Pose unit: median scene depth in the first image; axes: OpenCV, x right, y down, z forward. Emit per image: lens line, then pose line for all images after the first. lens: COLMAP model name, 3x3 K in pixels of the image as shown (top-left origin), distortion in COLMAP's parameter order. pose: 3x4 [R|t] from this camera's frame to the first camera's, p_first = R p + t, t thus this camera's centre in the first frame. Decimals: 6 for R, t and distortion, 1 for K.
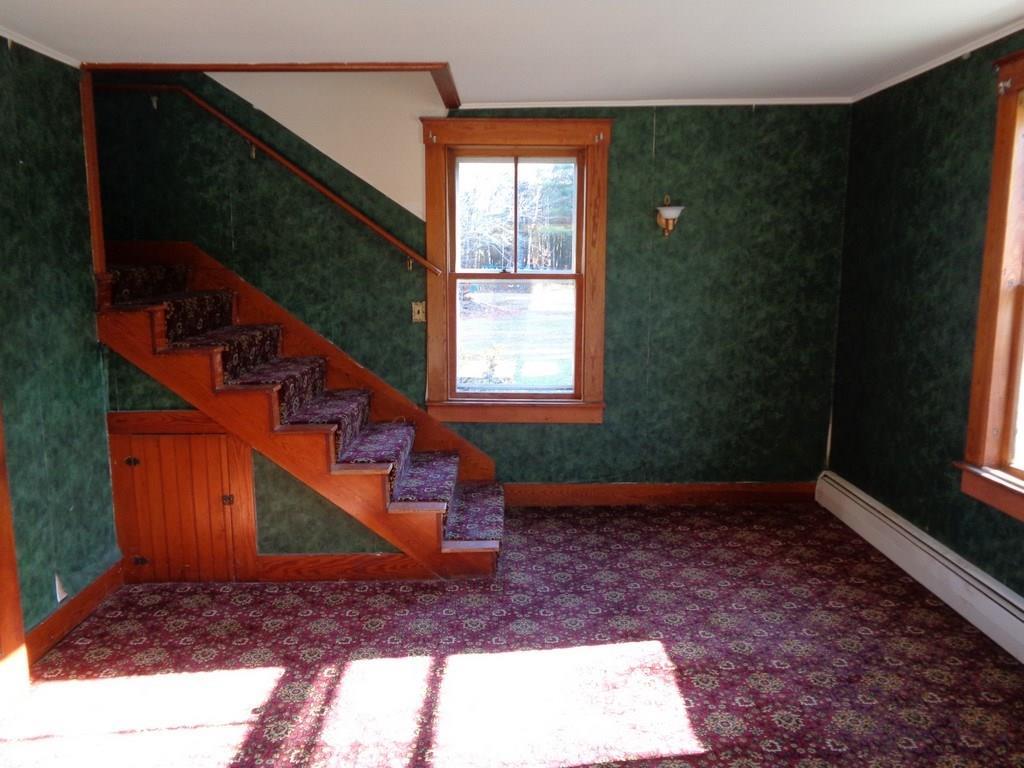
lens RADIAL K [[772.9, 0, 514.4], [0, 772.9, 382.0], [0, 0, 1]] dist [0.003790, 0.010146]
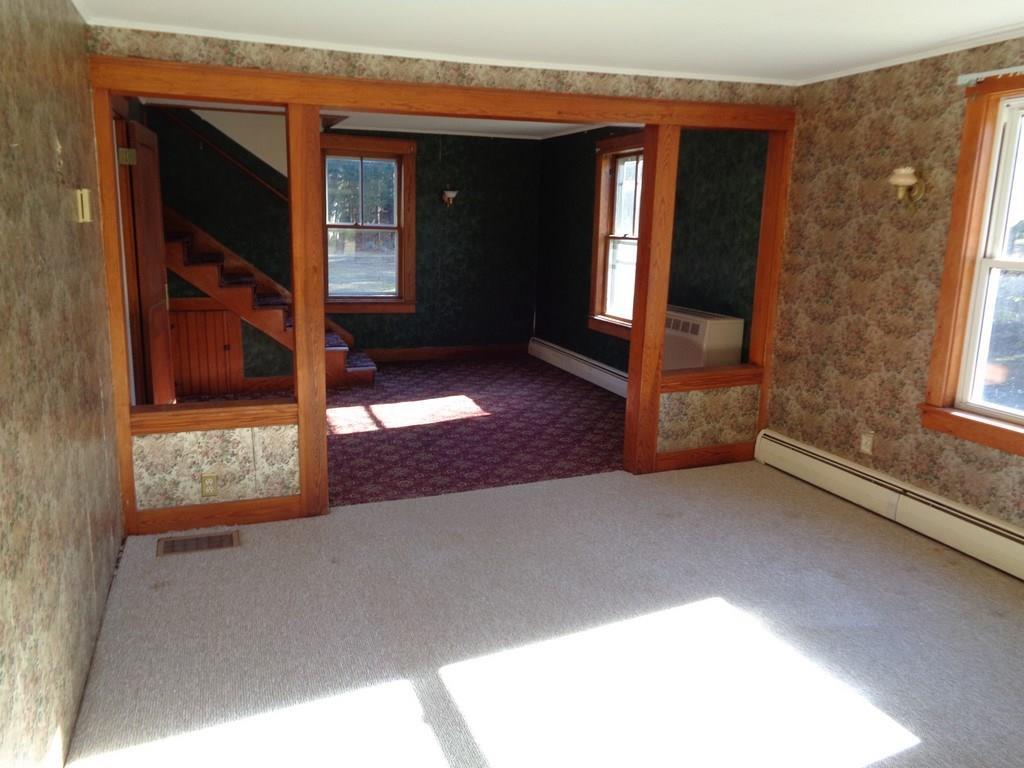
lens RADIAL K [[772.9, 0, 514.4], [0, 772.9, 382.0], [0, 0, 1]] dist [0.003790, 0.010146]
pose [[0.937788, -0.044993, 0.344281, -0.297848], [0.026376, 0.997935, 0.058571, 0.117475], [-0.346205, -0.045847, 0.937038, -0.762861]]
